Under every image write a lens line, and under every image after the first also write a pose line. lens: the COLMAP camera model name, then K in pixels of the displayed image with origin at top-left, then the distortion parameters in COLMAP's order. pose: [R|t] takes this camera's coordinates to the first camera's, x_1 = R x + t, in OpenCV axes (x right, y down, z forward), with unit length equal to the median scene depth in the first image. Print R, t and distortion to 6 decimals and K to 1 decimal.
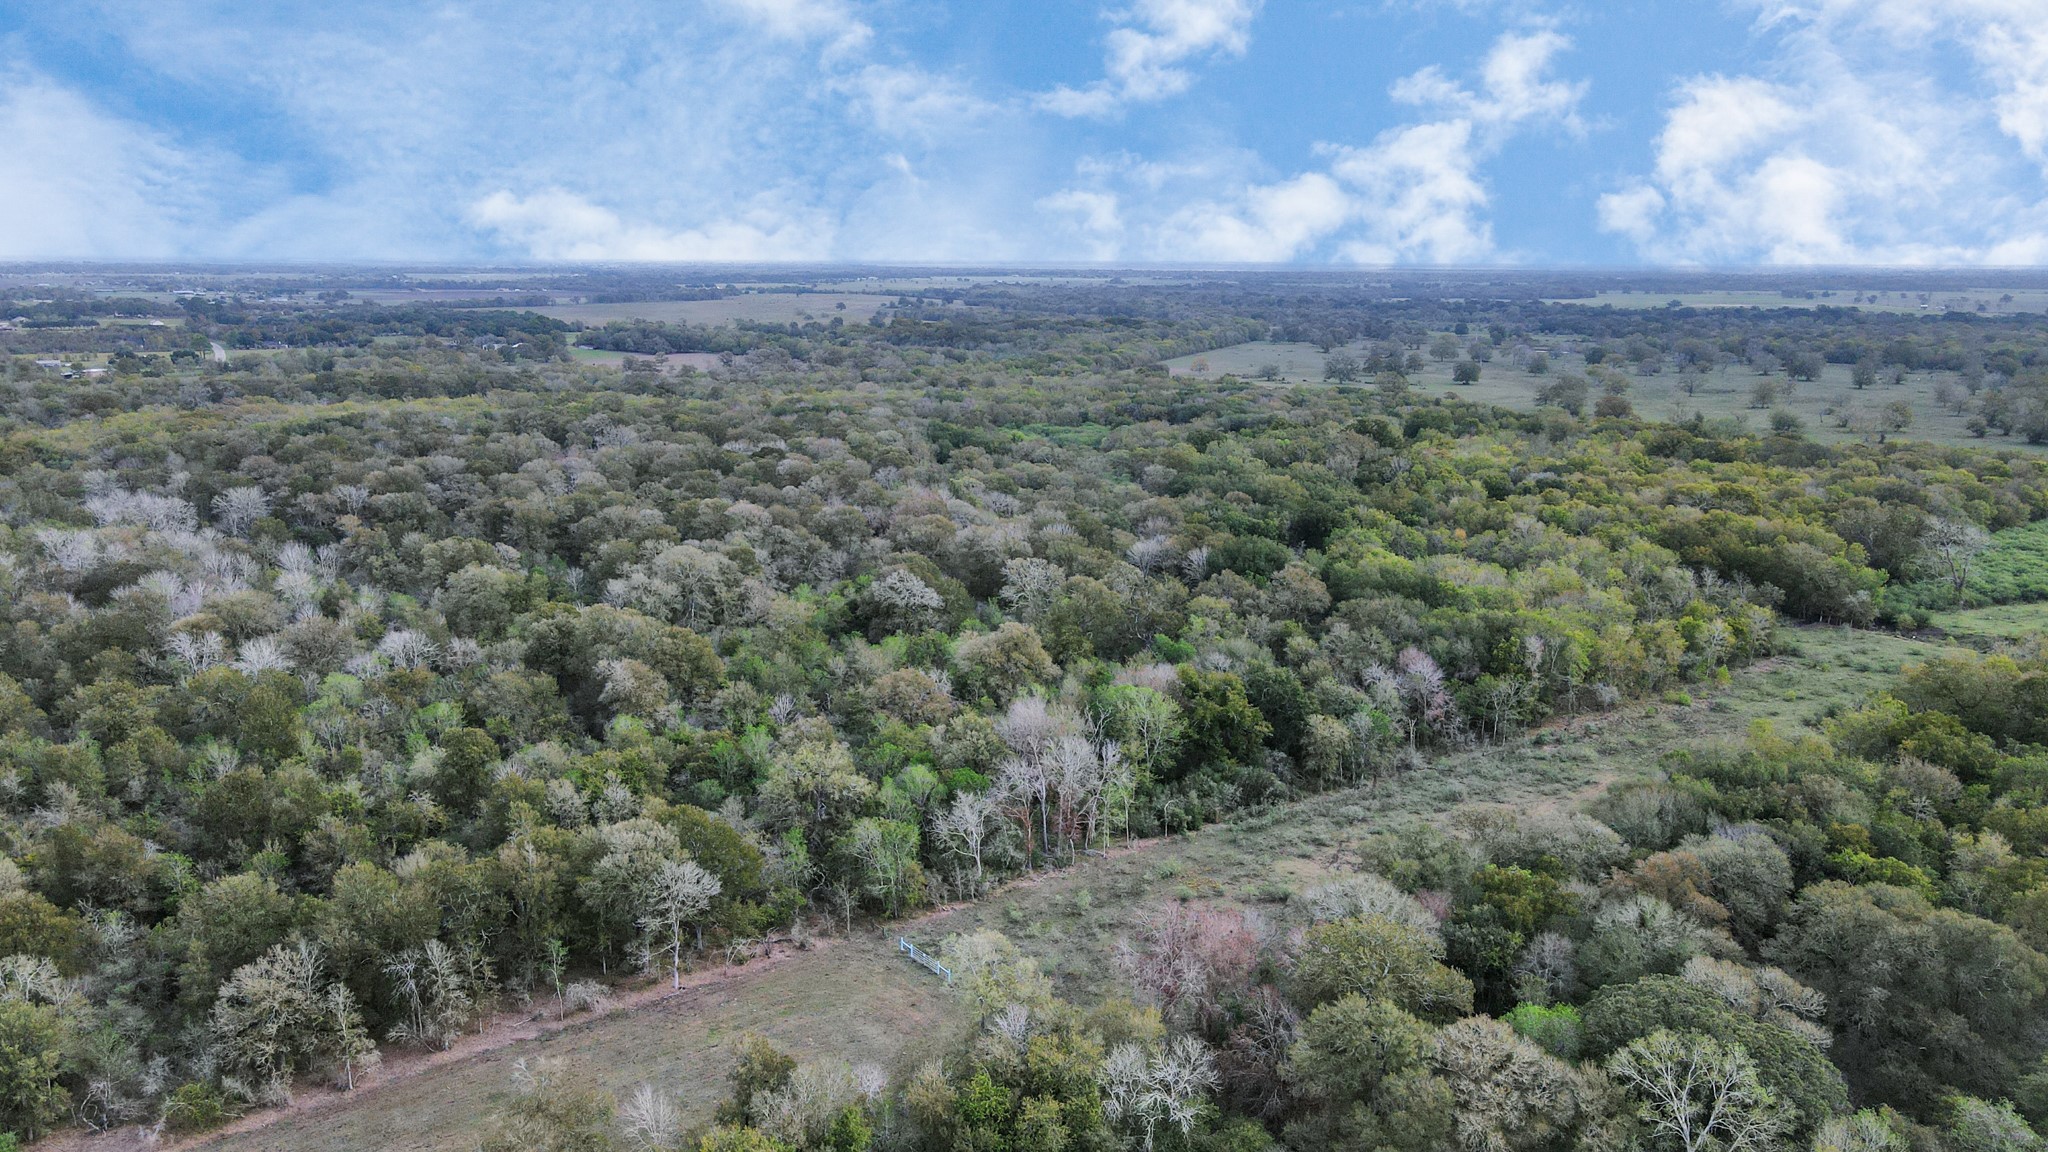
lens RADIAL K [[1509.1, 0, 1015.3], [0, 1509.1, 566.4], [0, 0, 1]] dist [-0.005695, 0.043855]
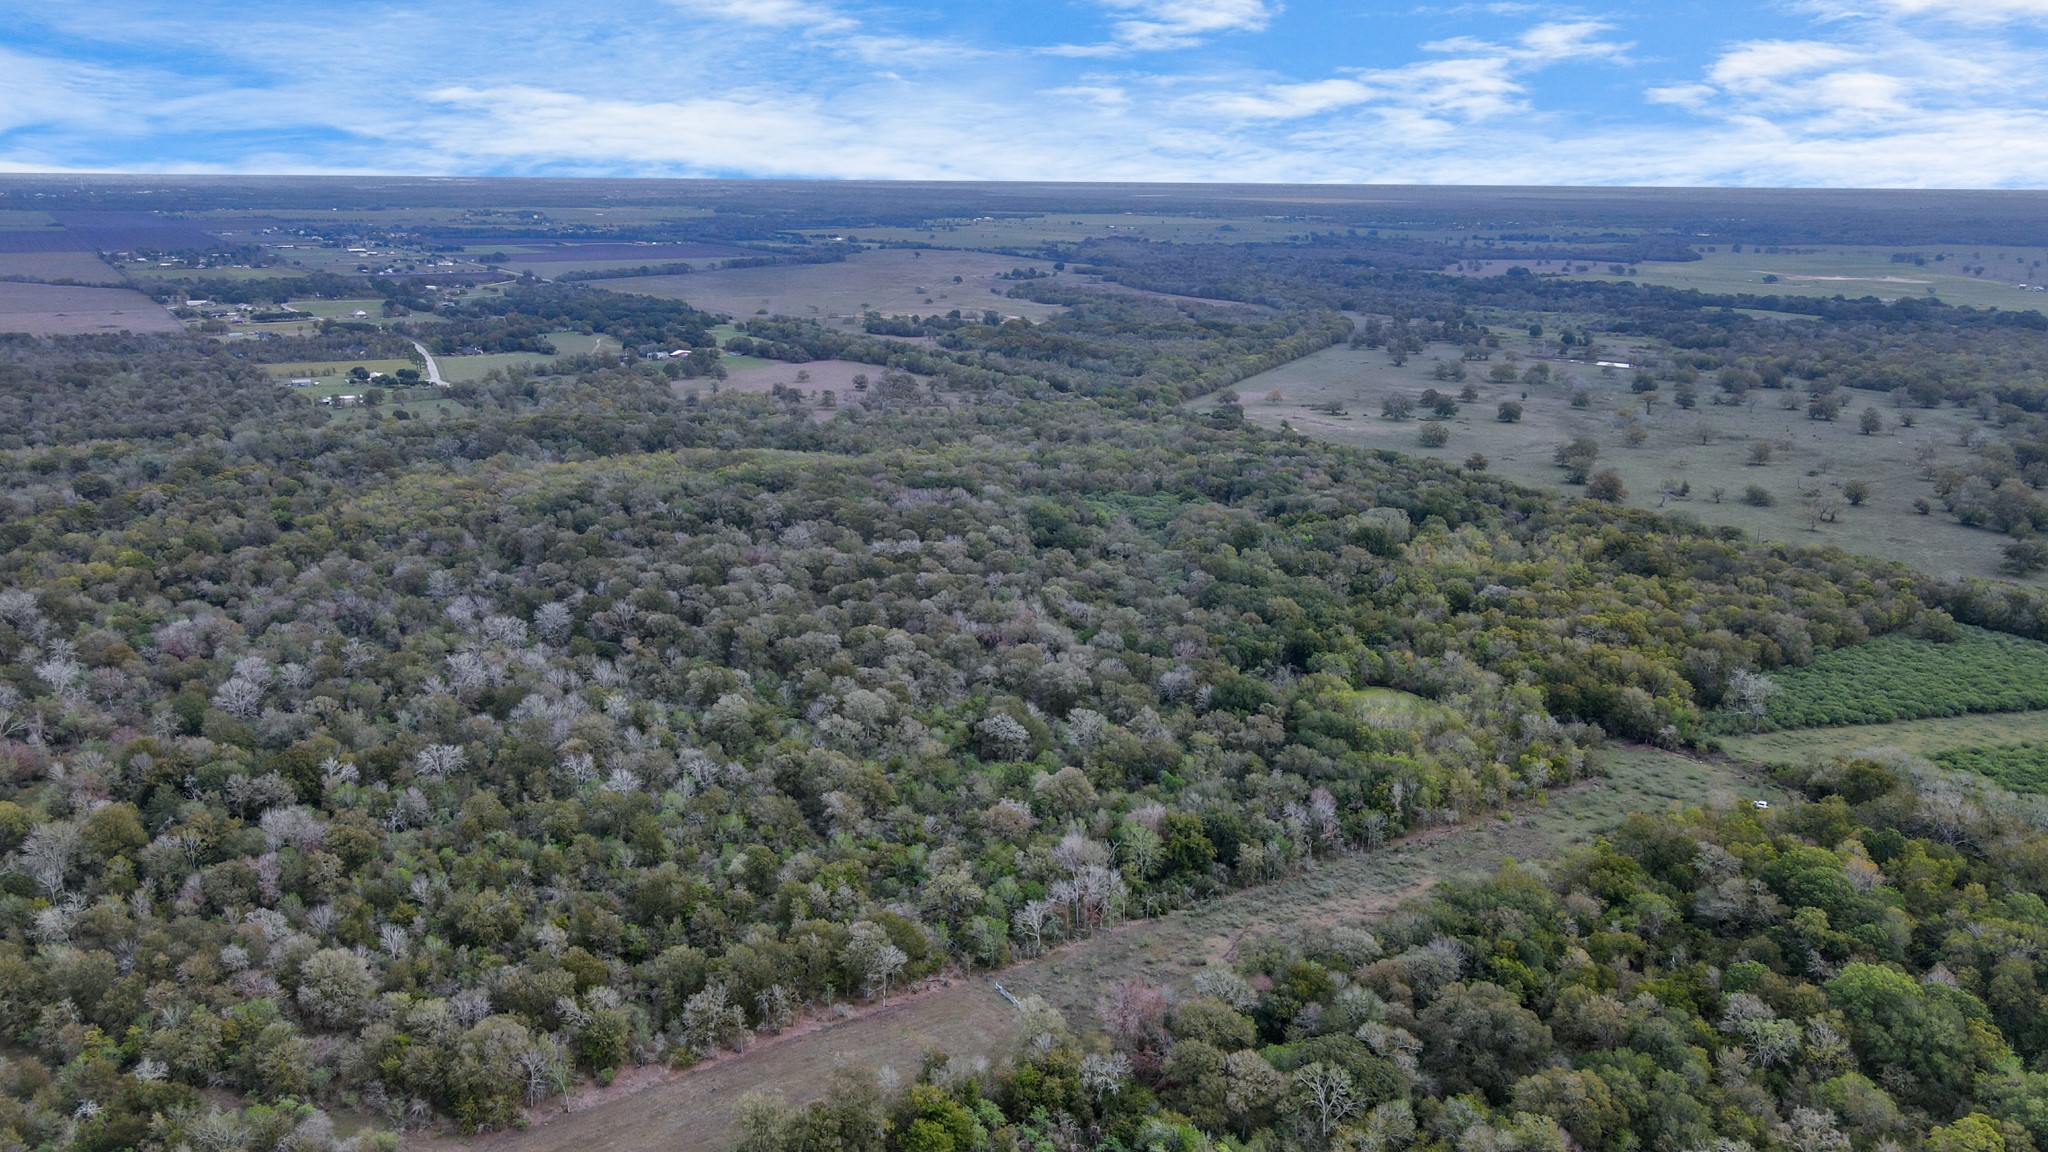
lens RADIAL K [[1509.1, 0, 1015.3], [0, 1509.1, 566.4], [0, 0, 1]] dist [-0.005695, 0.043855]
pose [[0.997167, 0.023188, -0.071551, 0.062515], [-0.019168, 0.998226, 0.056372, -0.329700], [0.072731, -0.054840, 0.995843, -0.748327]]
